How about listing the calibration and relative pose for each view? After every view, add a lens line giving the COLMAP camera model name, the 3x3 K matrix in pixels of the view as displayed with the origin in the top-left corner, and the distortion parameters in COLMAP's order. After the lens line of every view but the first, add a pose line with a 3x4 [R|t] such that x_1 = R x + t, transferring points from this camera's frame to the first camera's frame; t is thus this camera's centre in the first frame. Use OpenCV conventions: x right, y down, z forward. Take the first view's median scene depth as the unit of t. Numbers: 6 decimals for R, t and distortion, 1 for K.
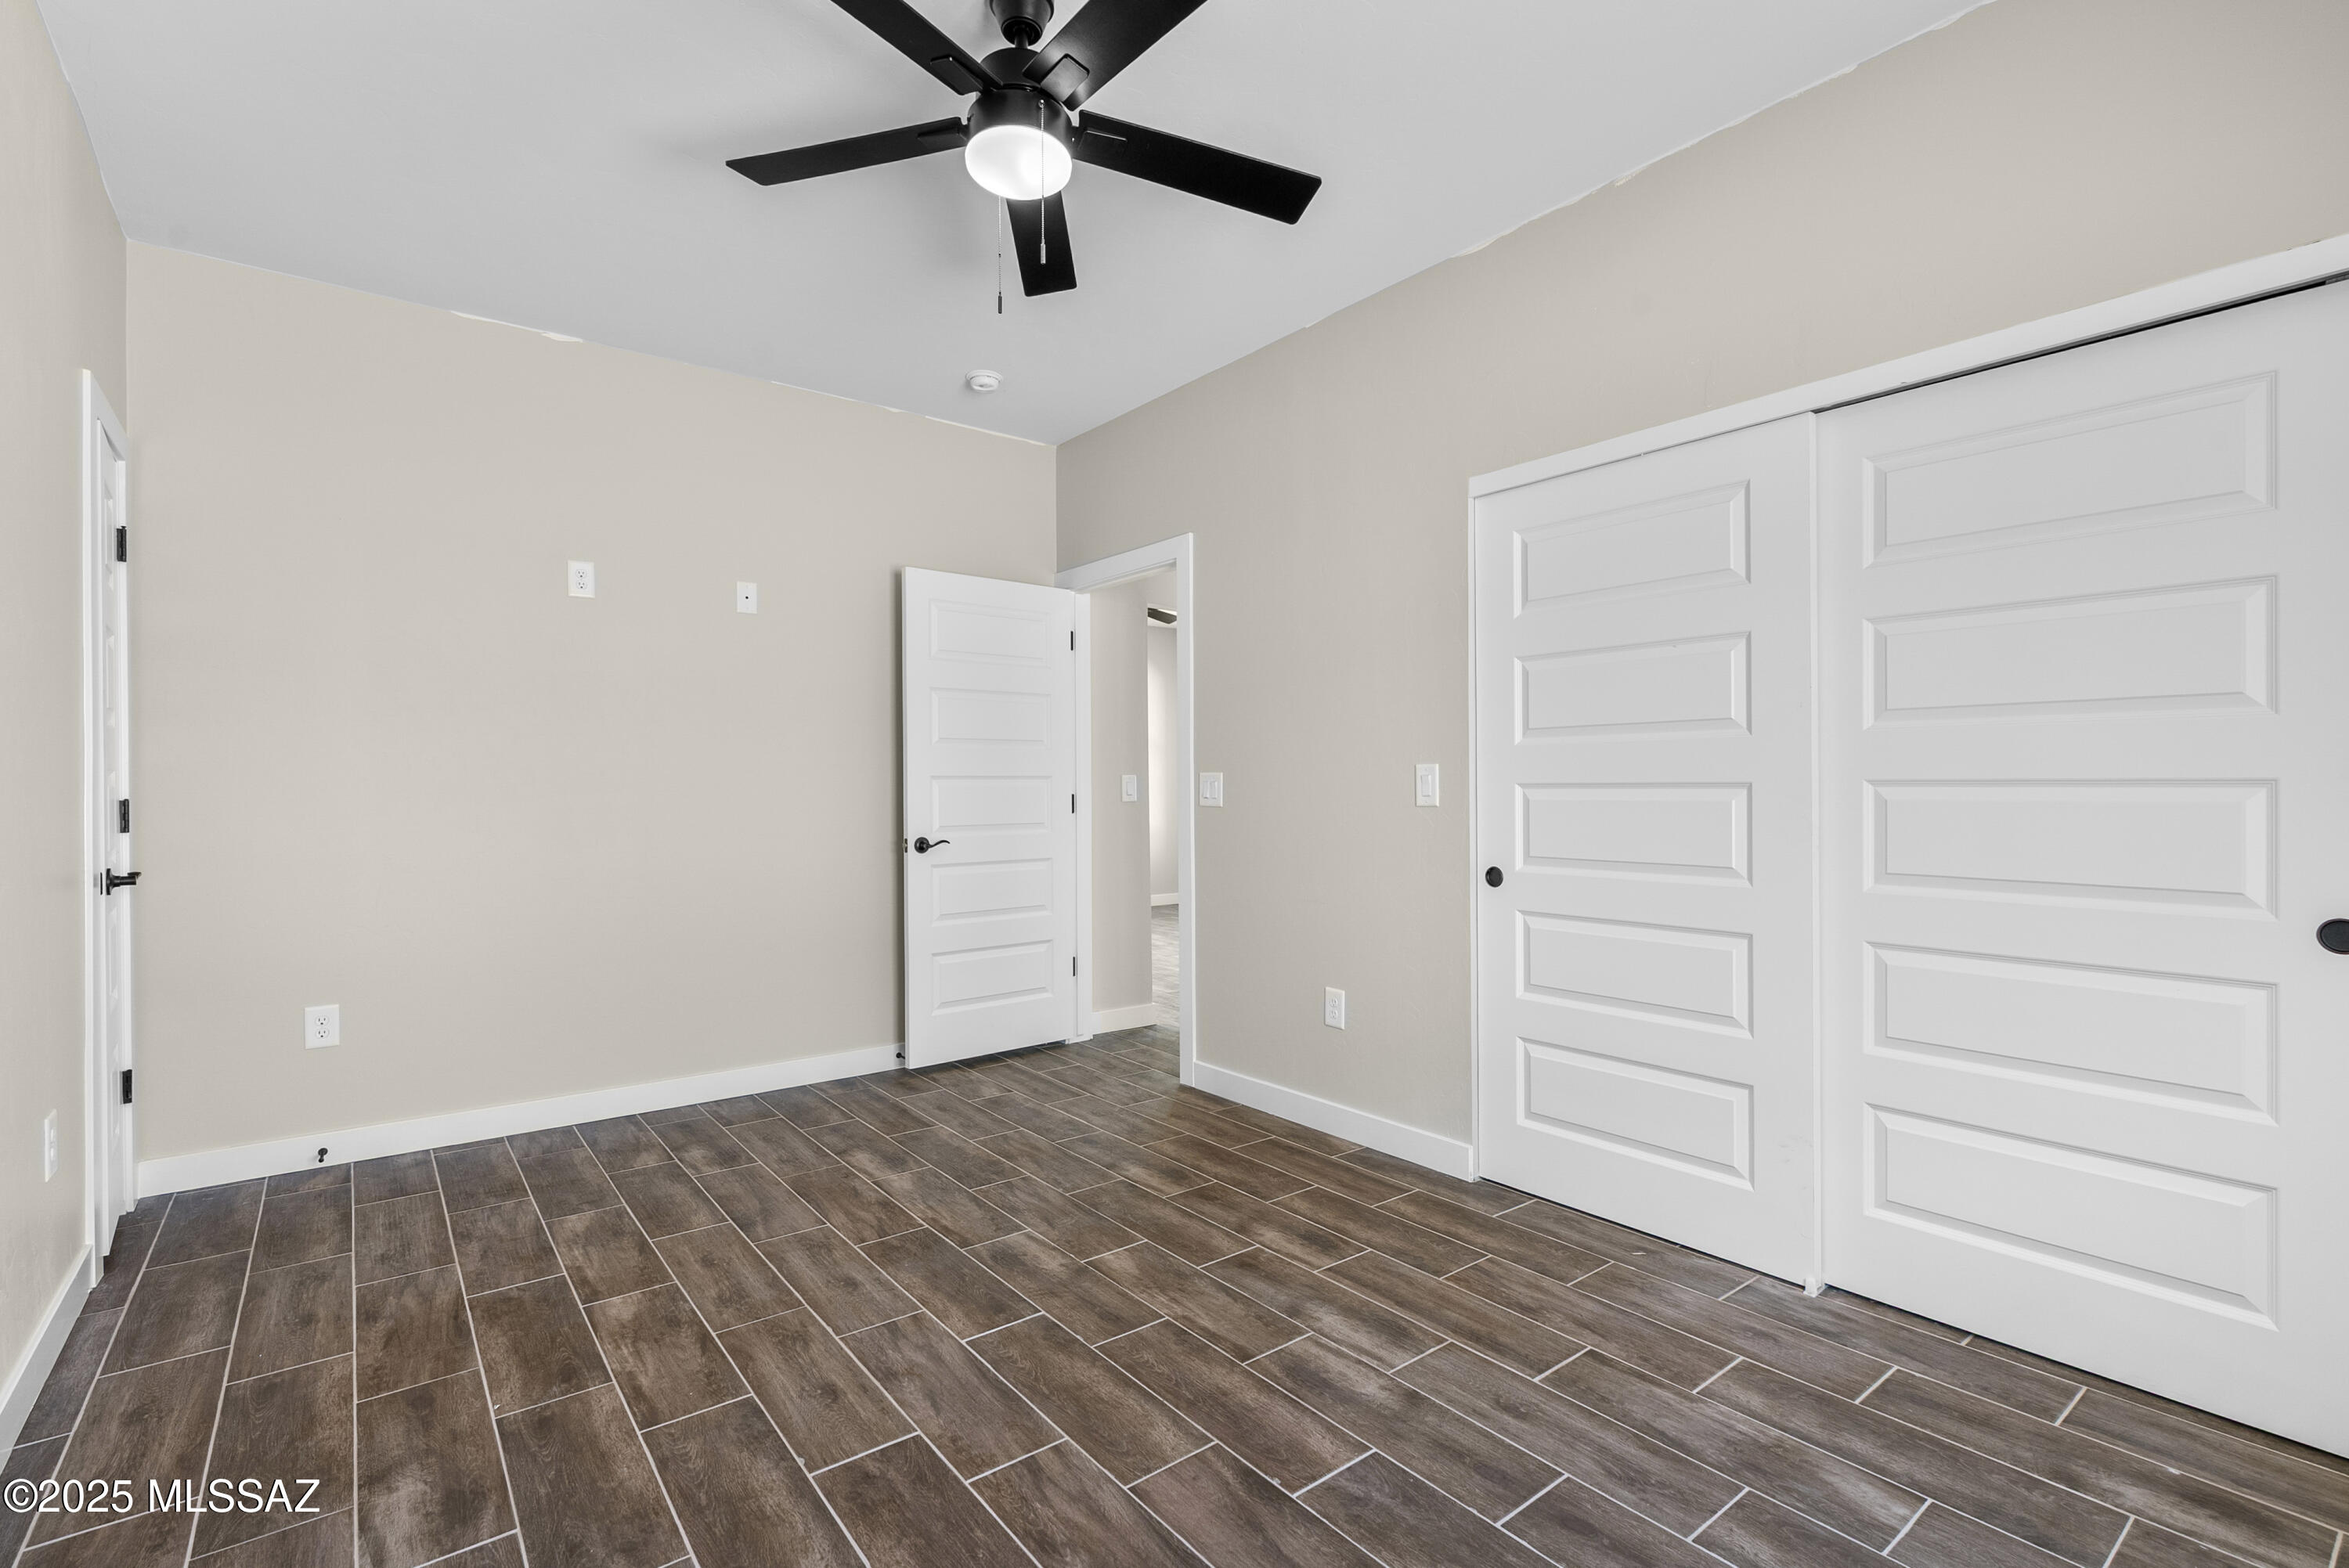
lens RADIAL K [[1067.3, 0, 1183.5], [0, 1067.3, 797.5], [0, 0, 1]] dist [-0.000533, 0.000423]
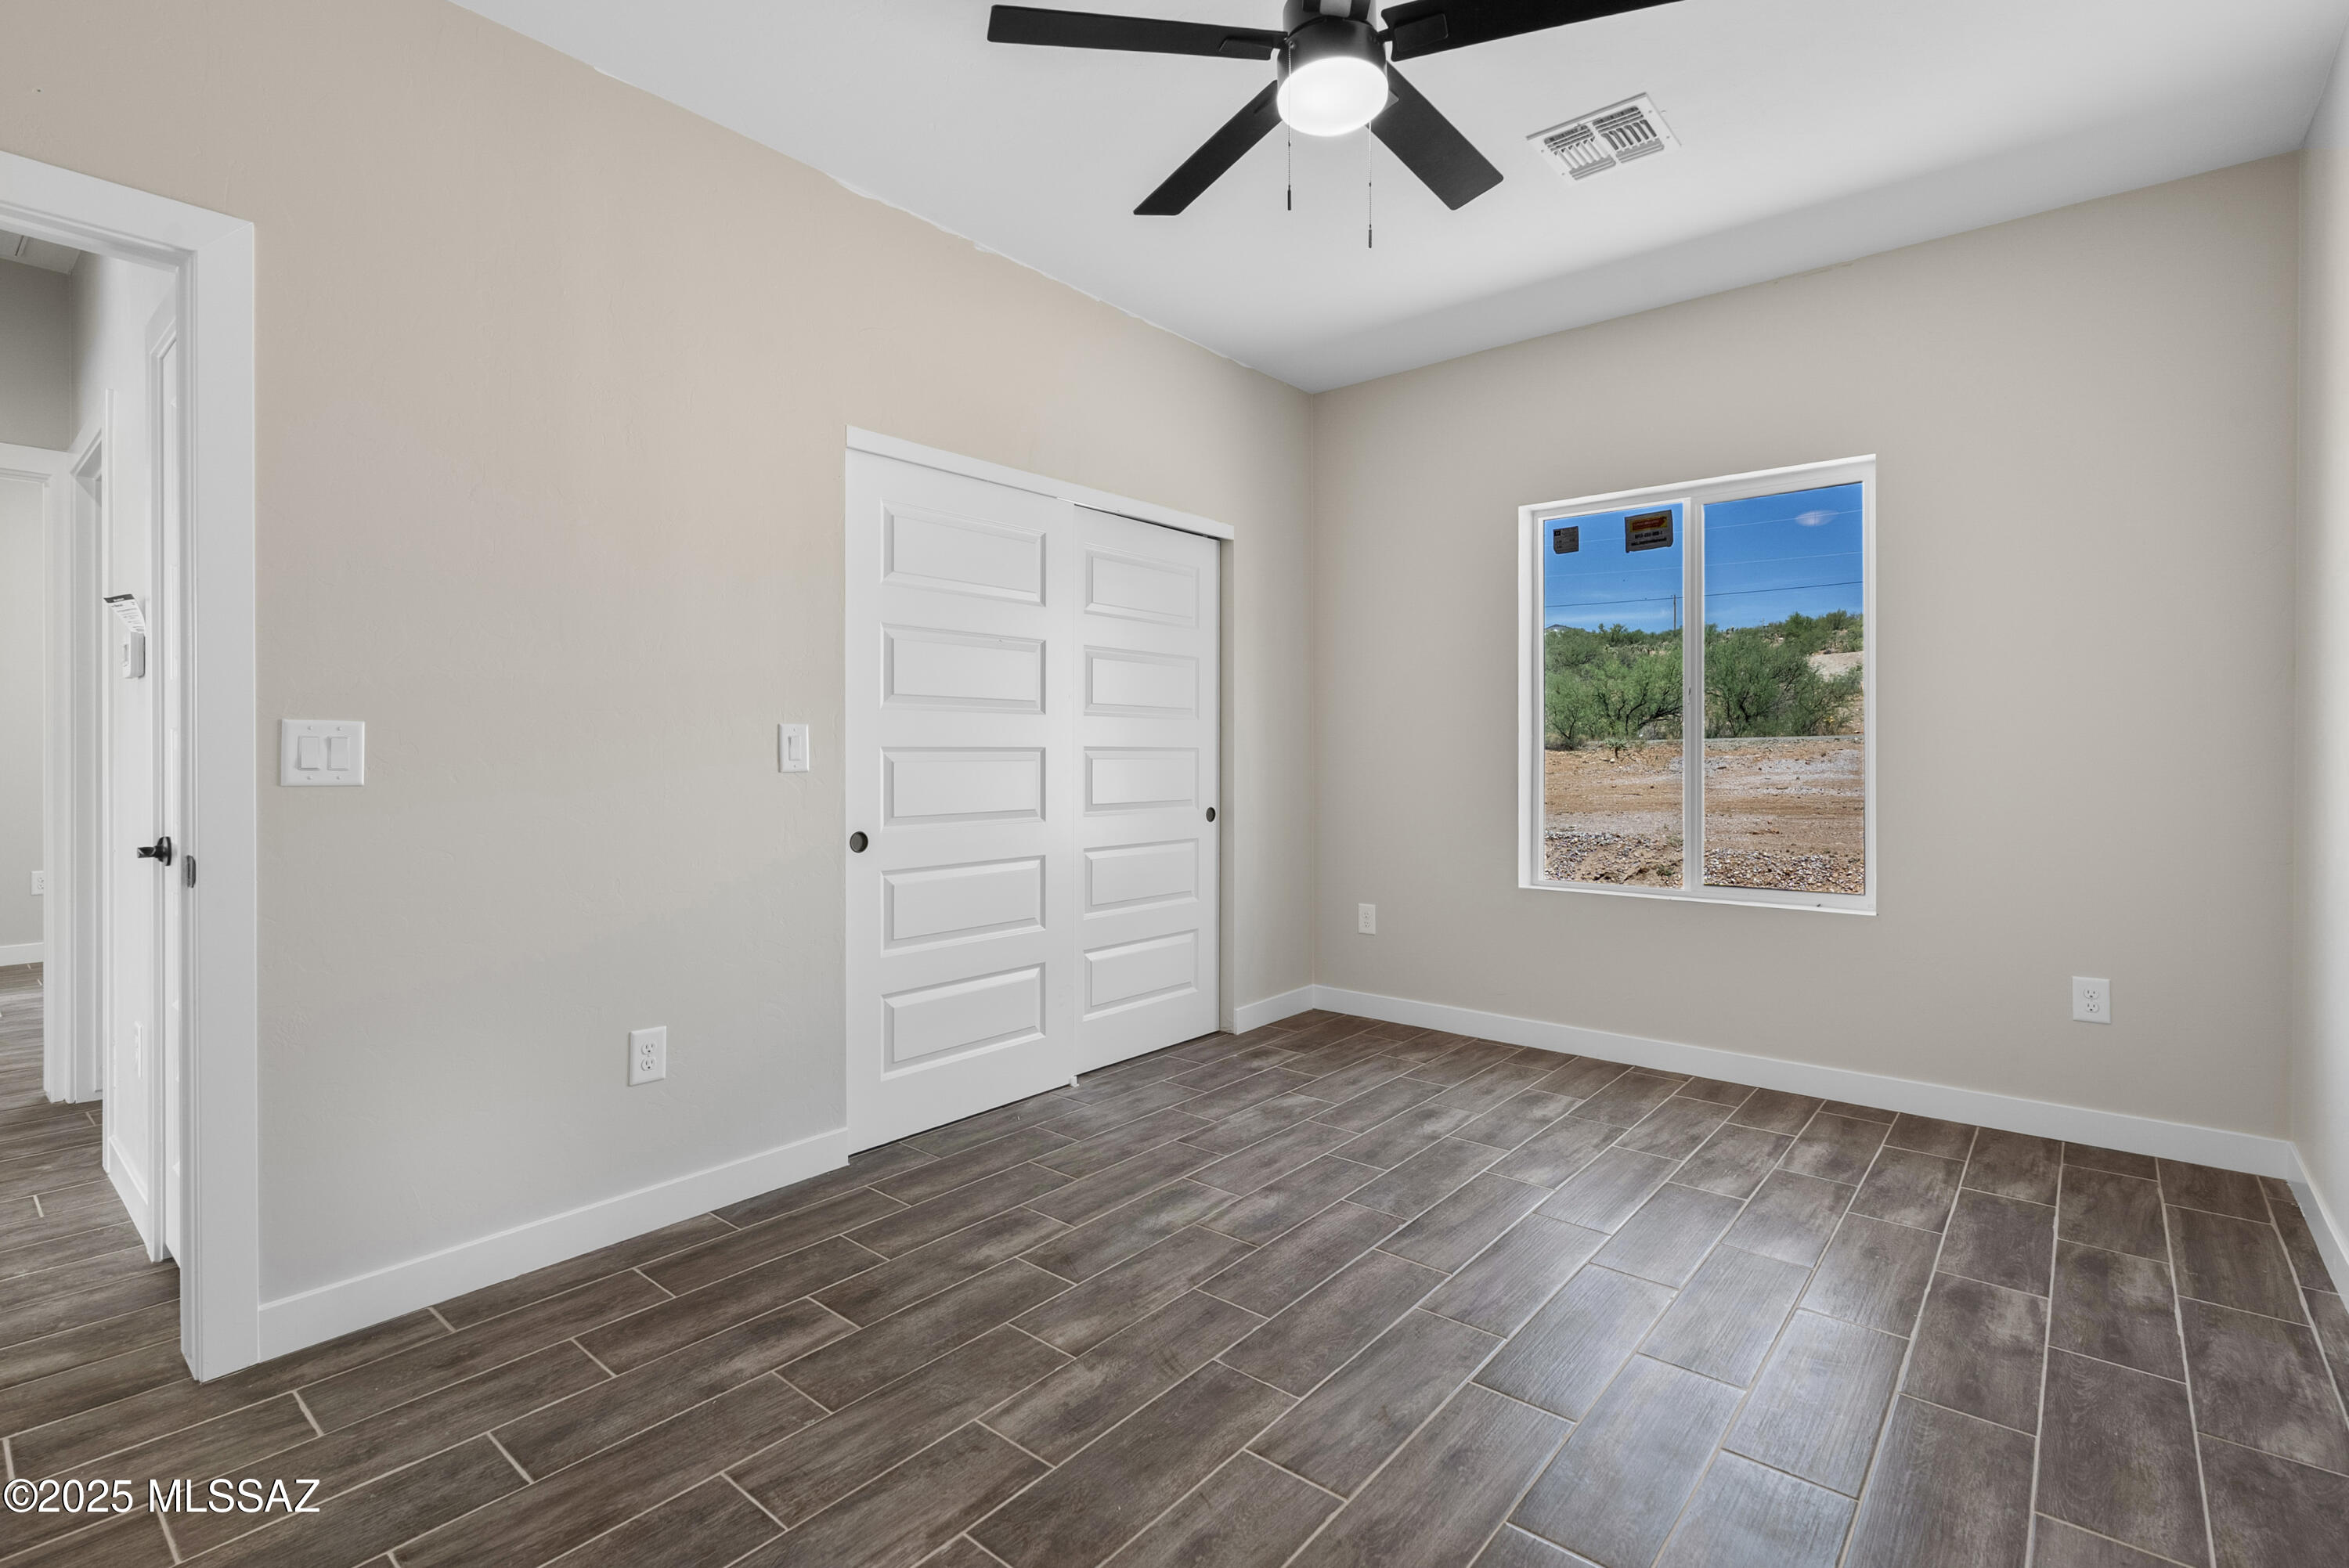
lens RADIAL K [[1067.3, 0, 1188.6], [0, 1067.3, 770.2], [0, 0, 1]] dist [-0.000533, 0.000423]
pose [[-0.201562, -0.011972, 0.979402, -0.837697], [0.010376, 0.999843, 0.014357, -0.002771], [-0.979421, 0.013056, -0.201407, 1.034014]]
